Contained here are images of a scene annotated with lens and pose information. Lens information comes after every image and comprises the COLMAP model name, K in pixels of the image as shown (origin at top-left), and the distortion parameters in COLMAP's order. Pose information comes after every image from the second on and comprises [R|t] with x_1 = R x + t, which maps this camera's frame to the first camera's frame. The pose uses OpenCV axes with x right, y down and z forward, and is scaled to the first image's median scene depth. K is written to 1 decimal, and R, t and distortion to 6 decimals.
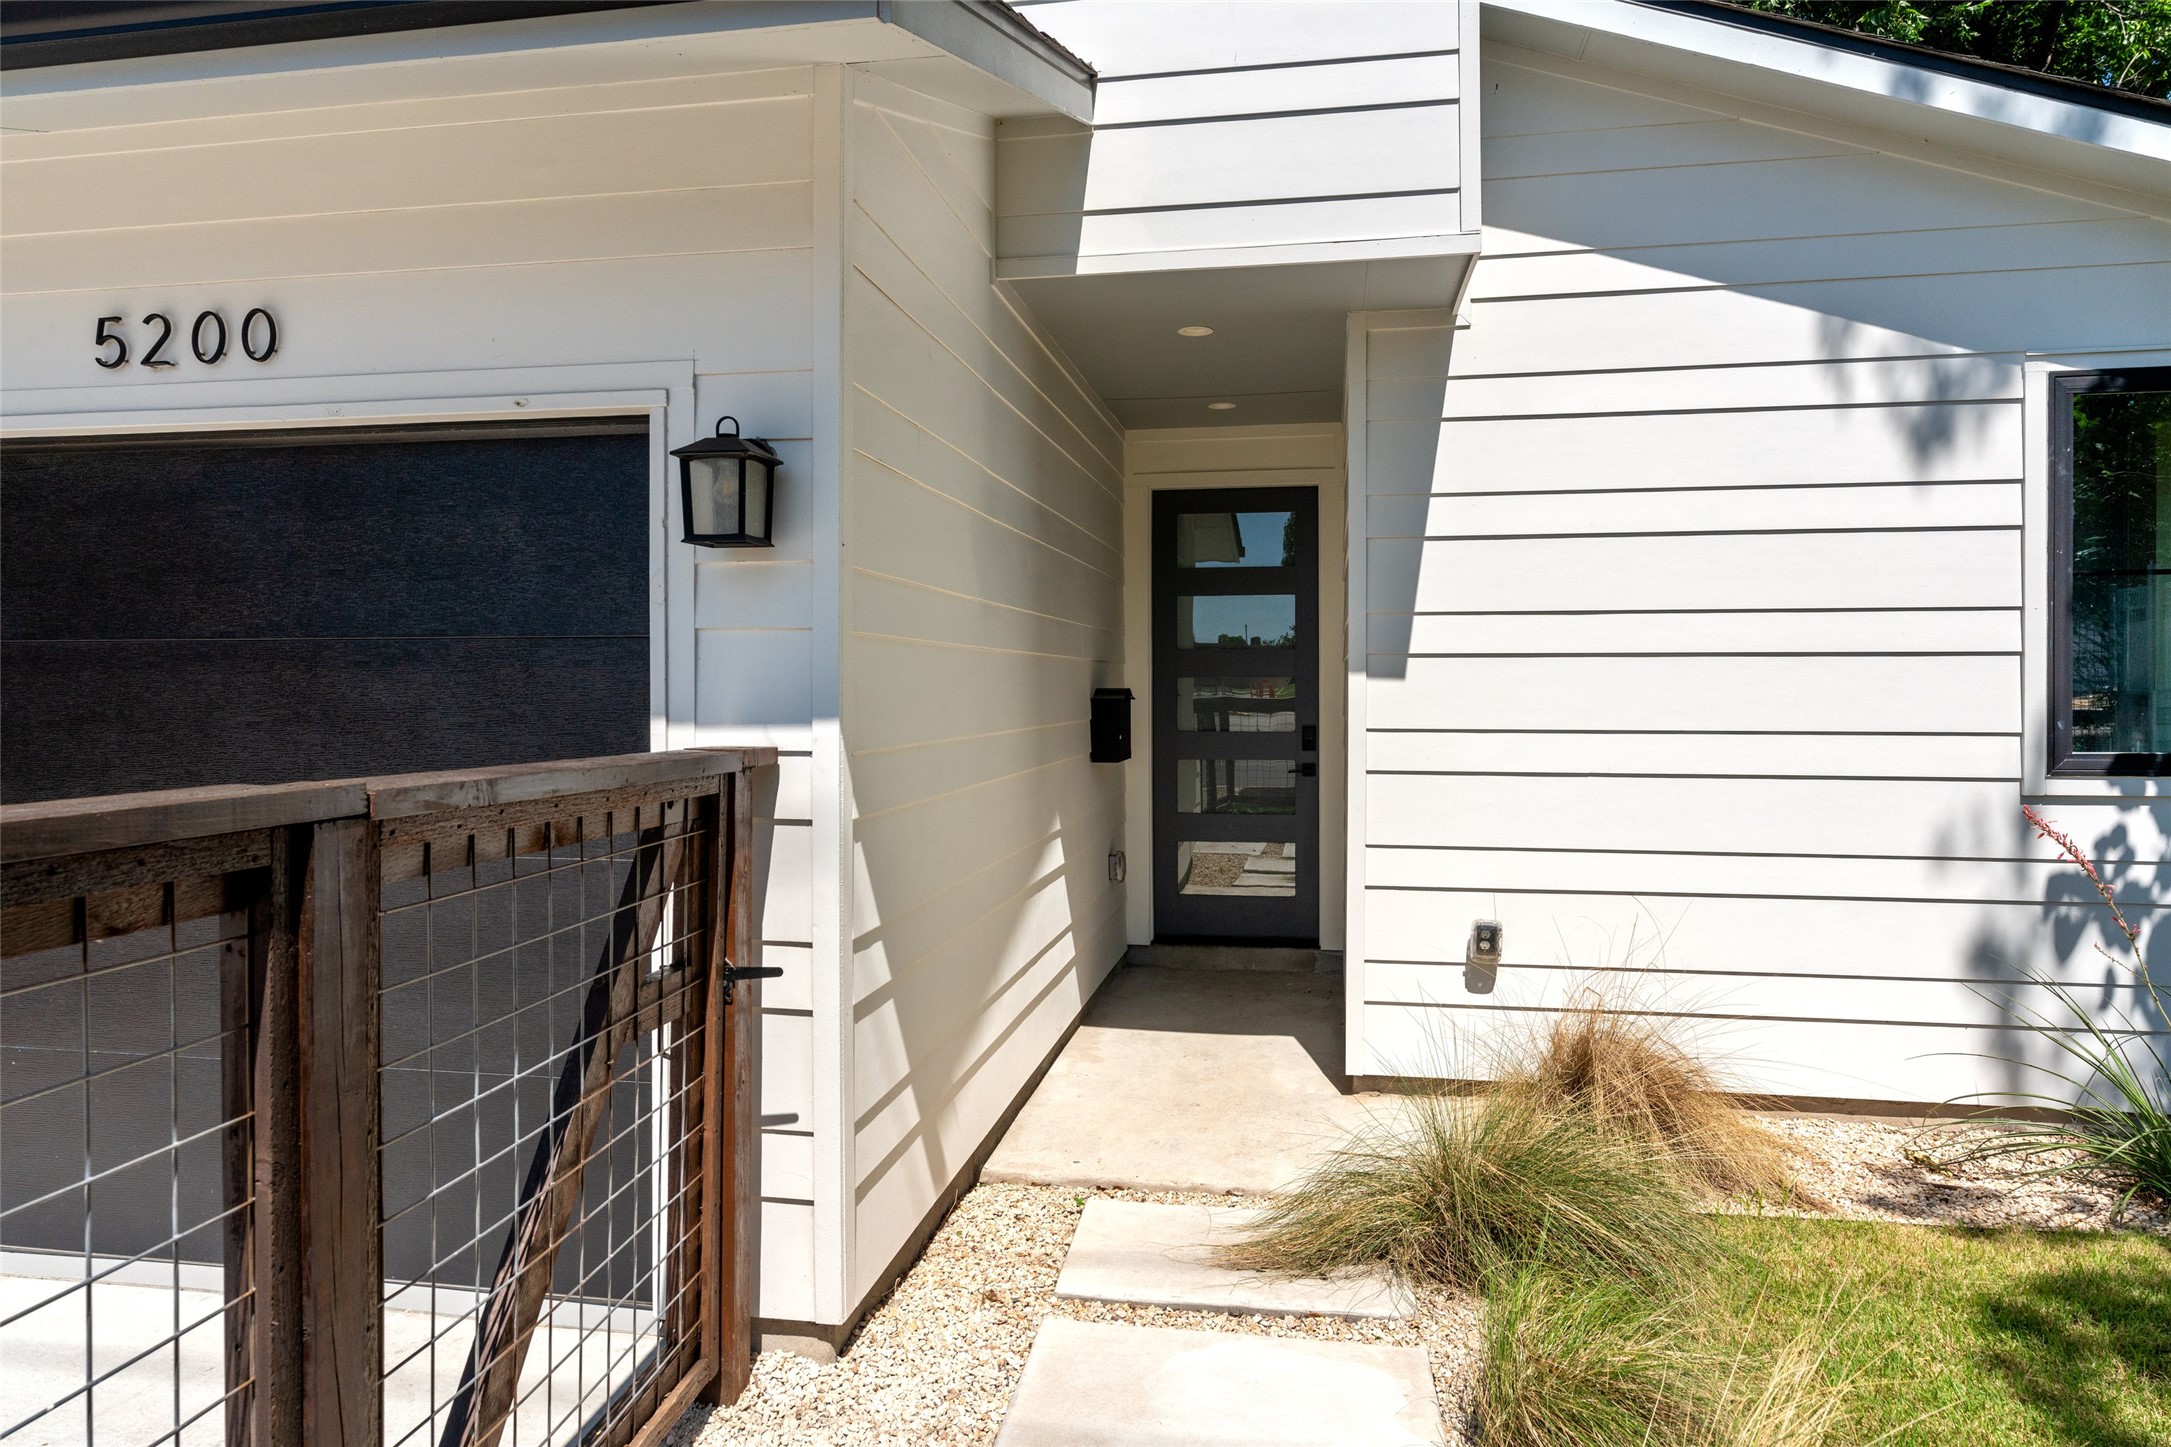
lens RADIAL K [[1321.6, 0, 1090.7], [0, 1321.6, 707.3], [0, 0, 1]] dist [-0.004286, 0.000936]
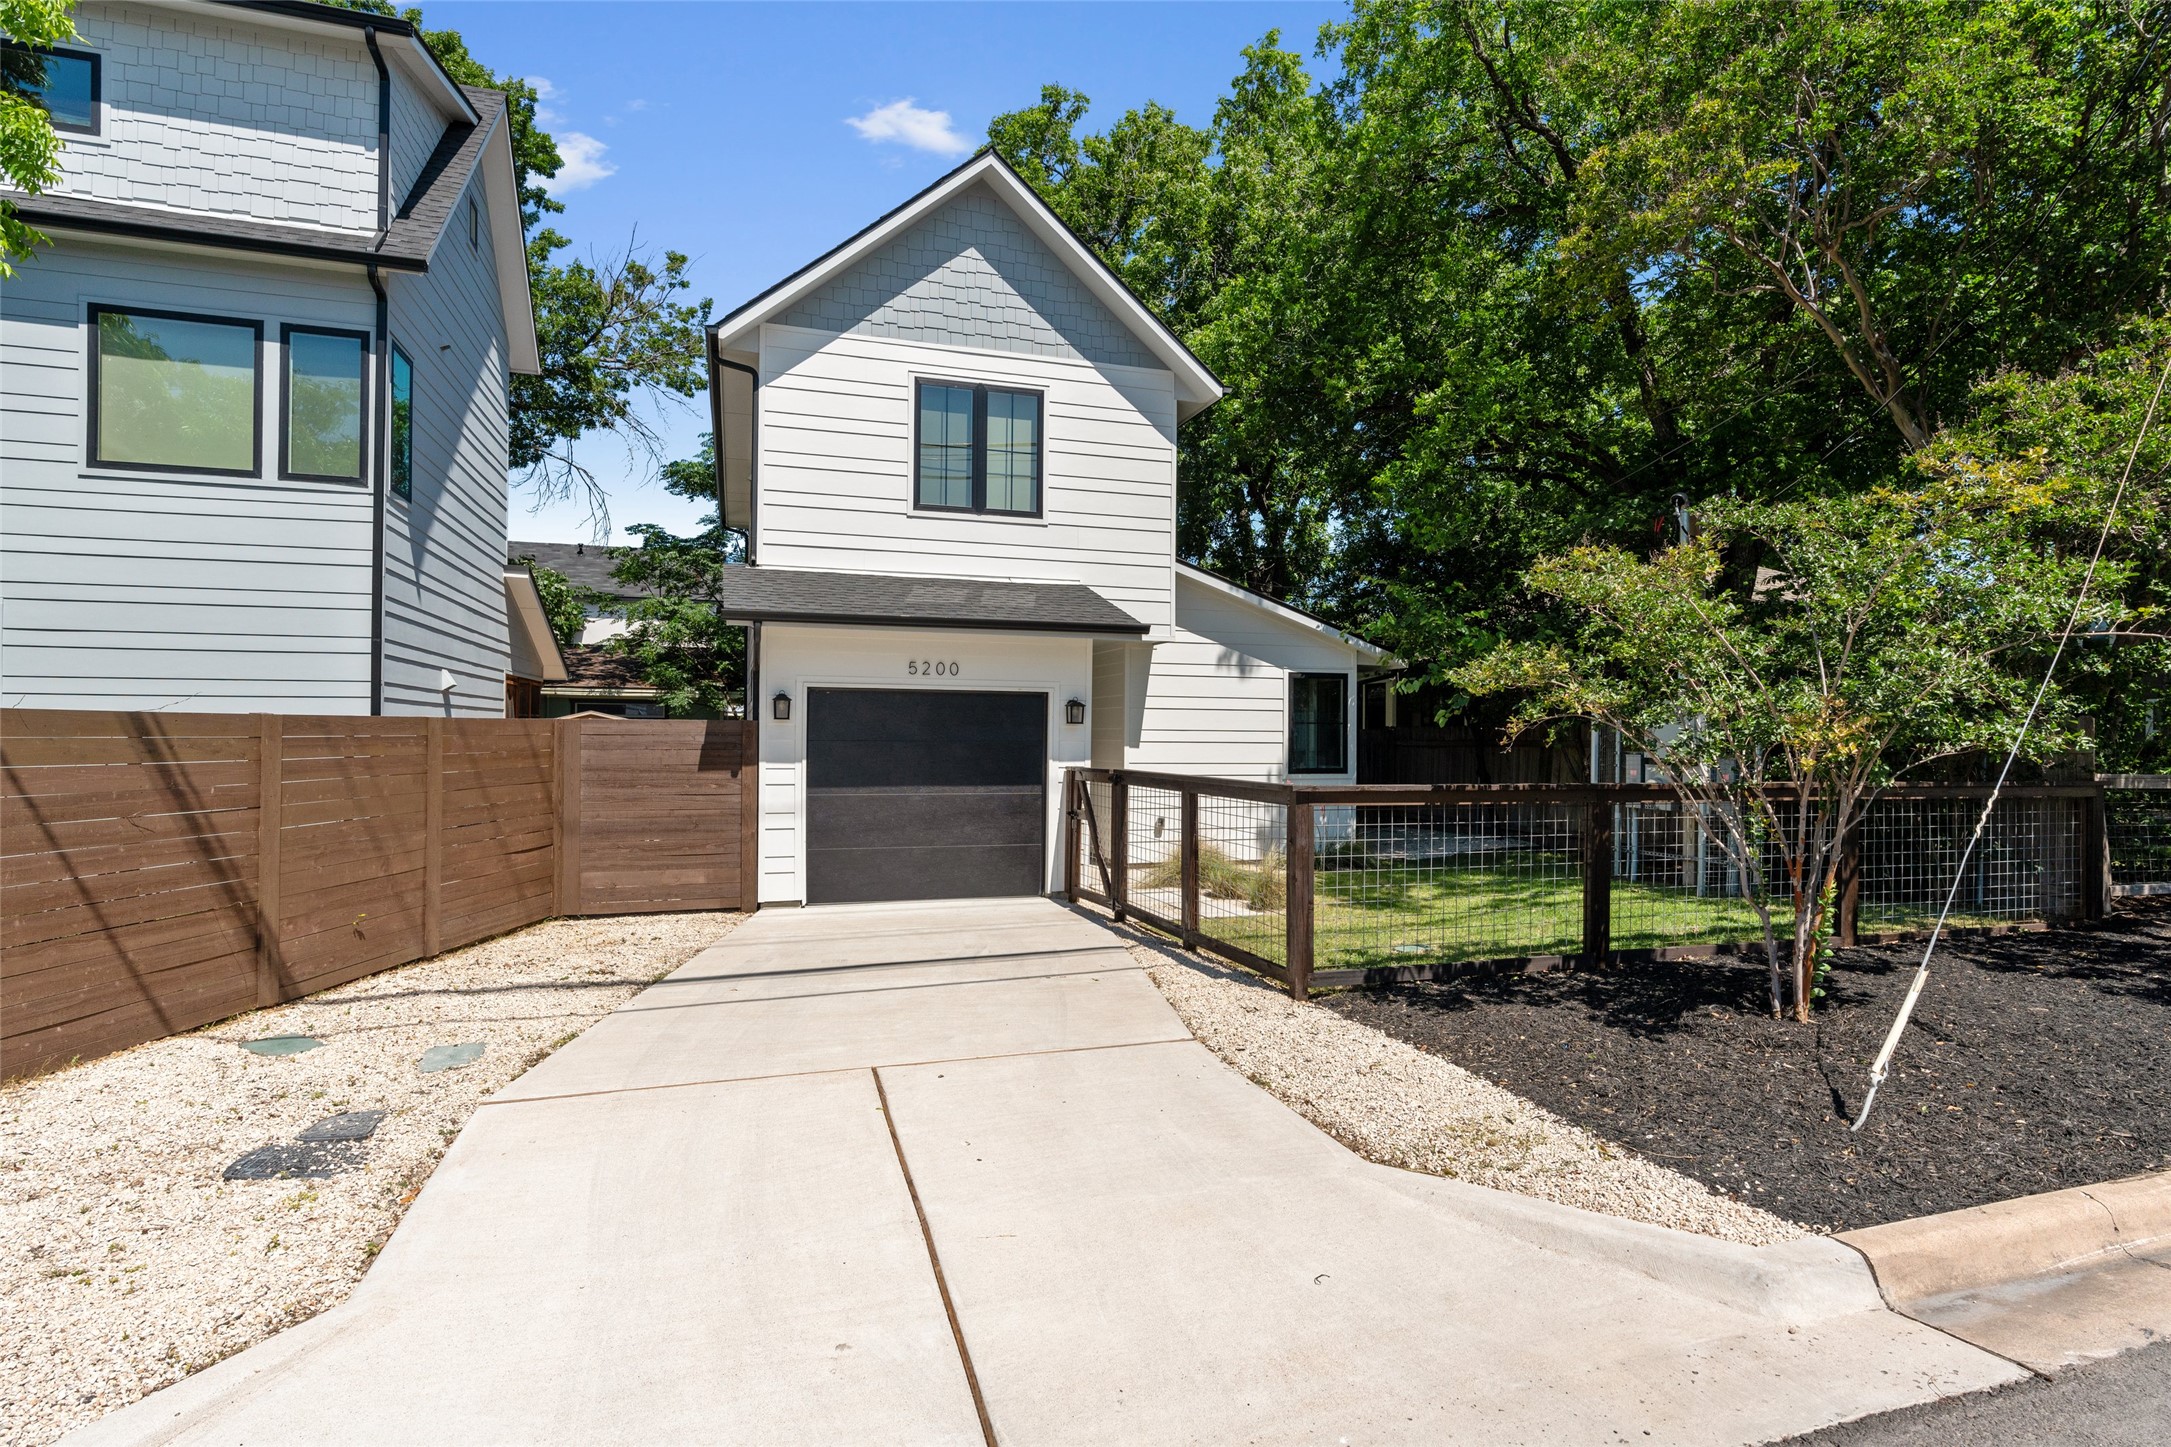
lens RADIAL K [[1088.7, 0, 1080.7], [0, 1088.7, 727.0], [0, 0, 1]] dist [-0.003044, 0.000810]
pose [[0.887759, 0.012340, 0.460144, -1.371179], [-0.002732, 0.999764, -0.021540, -0.016918], [-0.460301, 0.017865, 0.887583, -1.661305]]
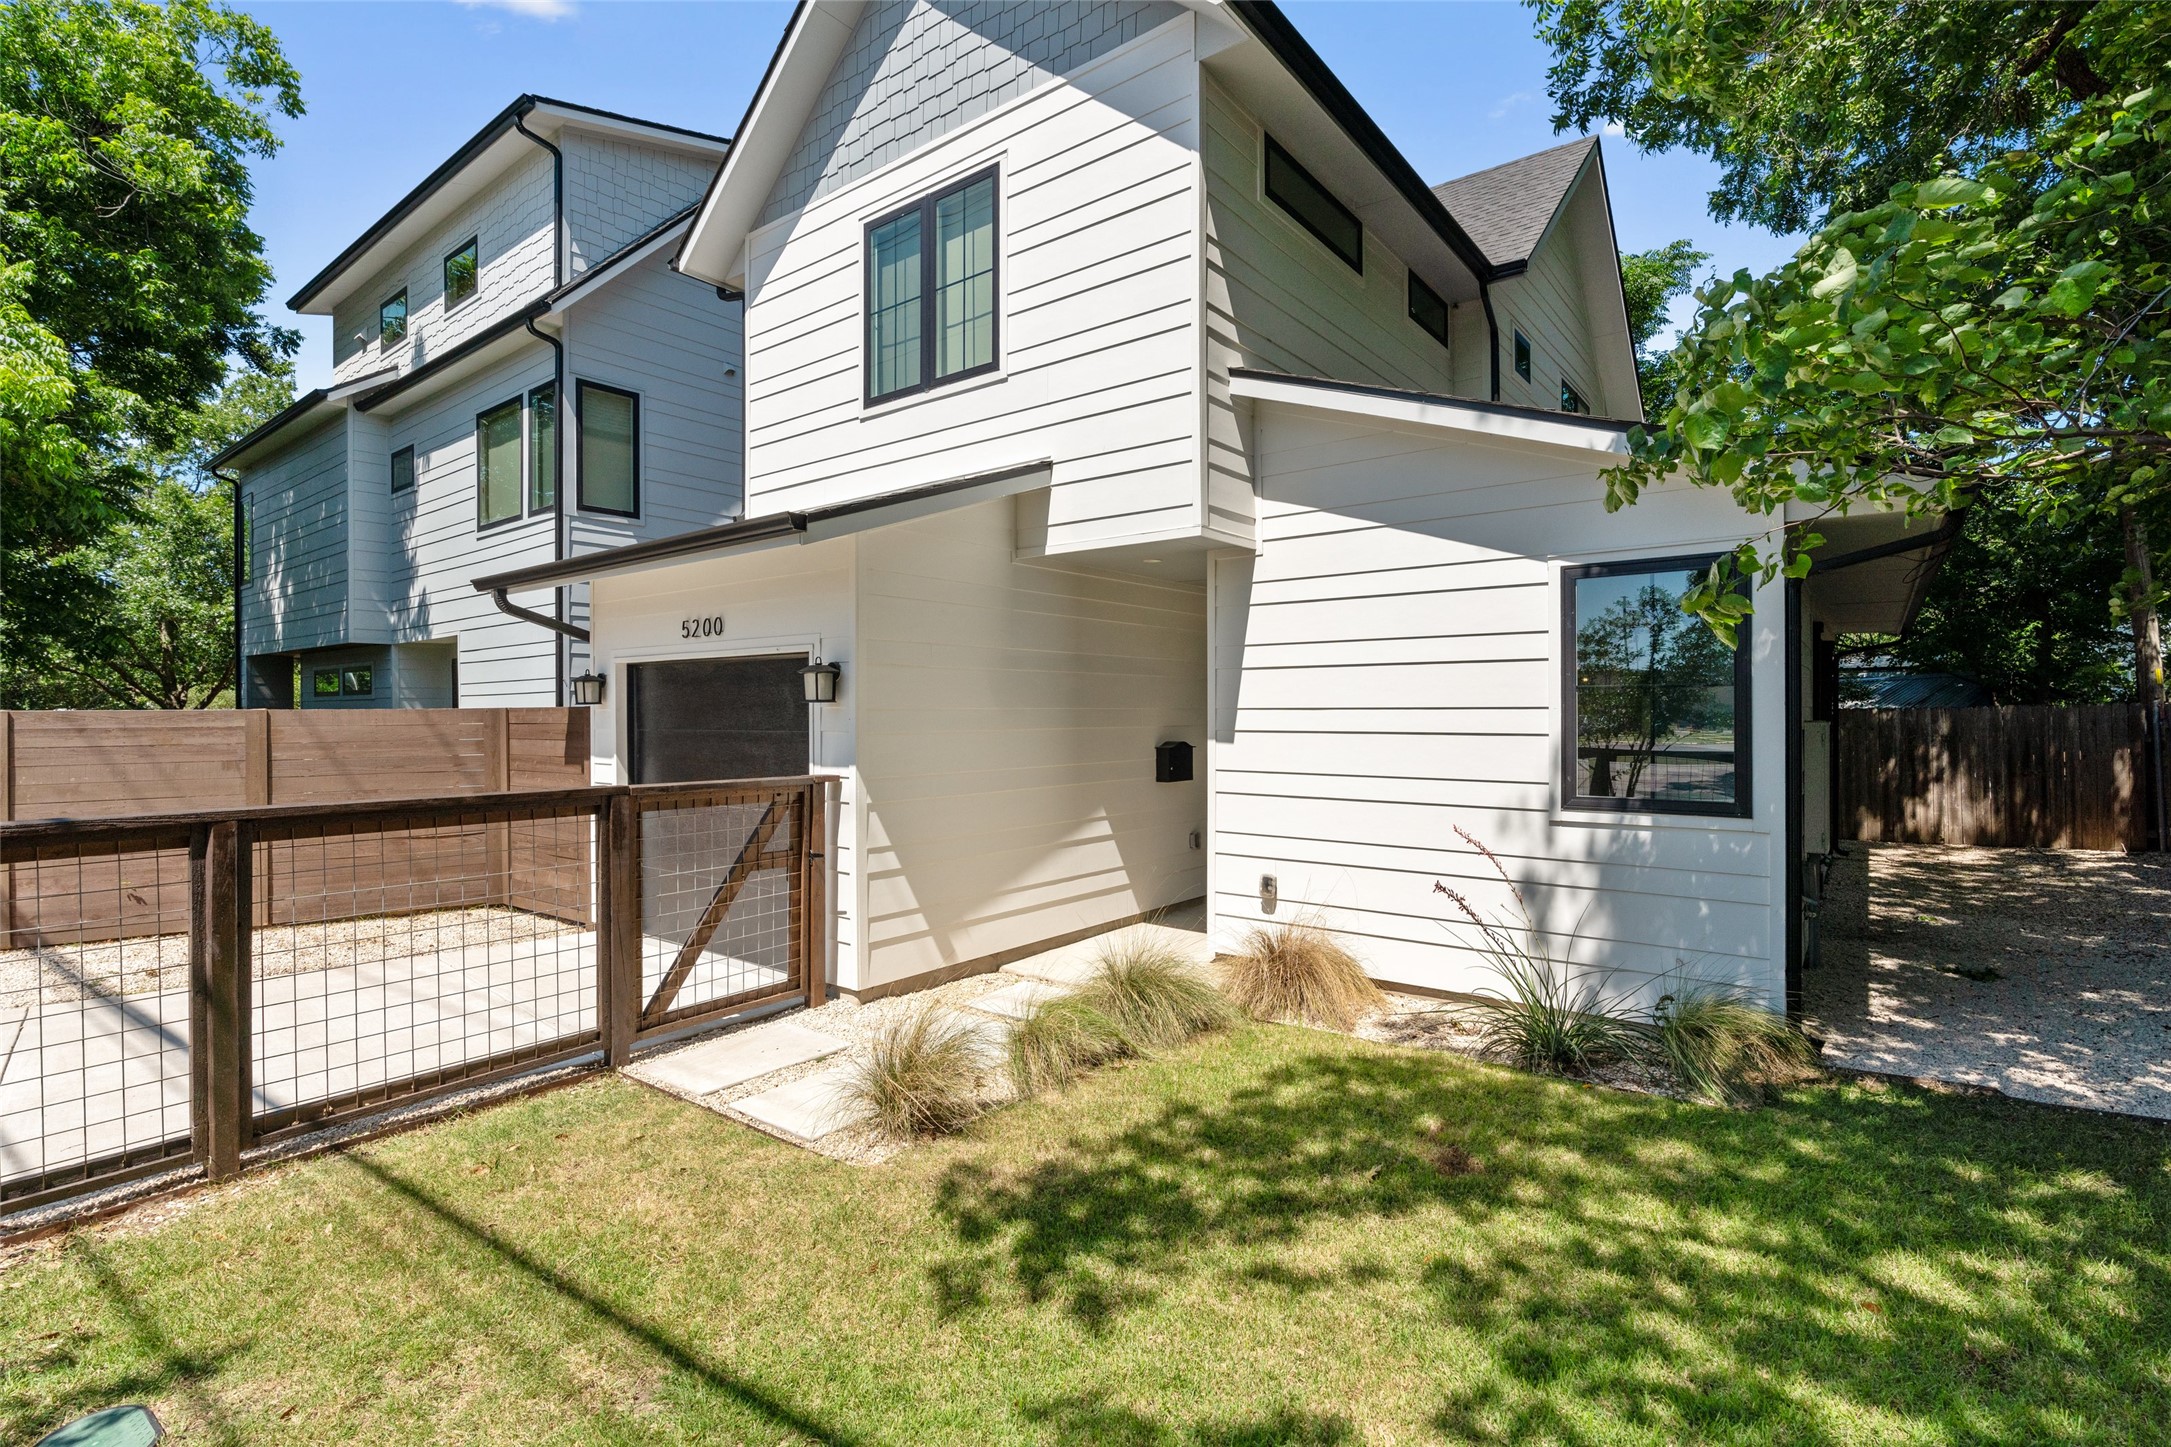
lens RADIAL K [[1002.9, 0, 1092.3], [0, 1002.9, 719.7], [0, 0, 1]] dist [-0.011501, 0.005452]
pose [[0.884237, 0.002262, -0.467033, 0.816340], [-0.005824, 0.999964, -0.006182, -0.051084], [0.467002, 0.008186, 0.884218, -0.402151]]
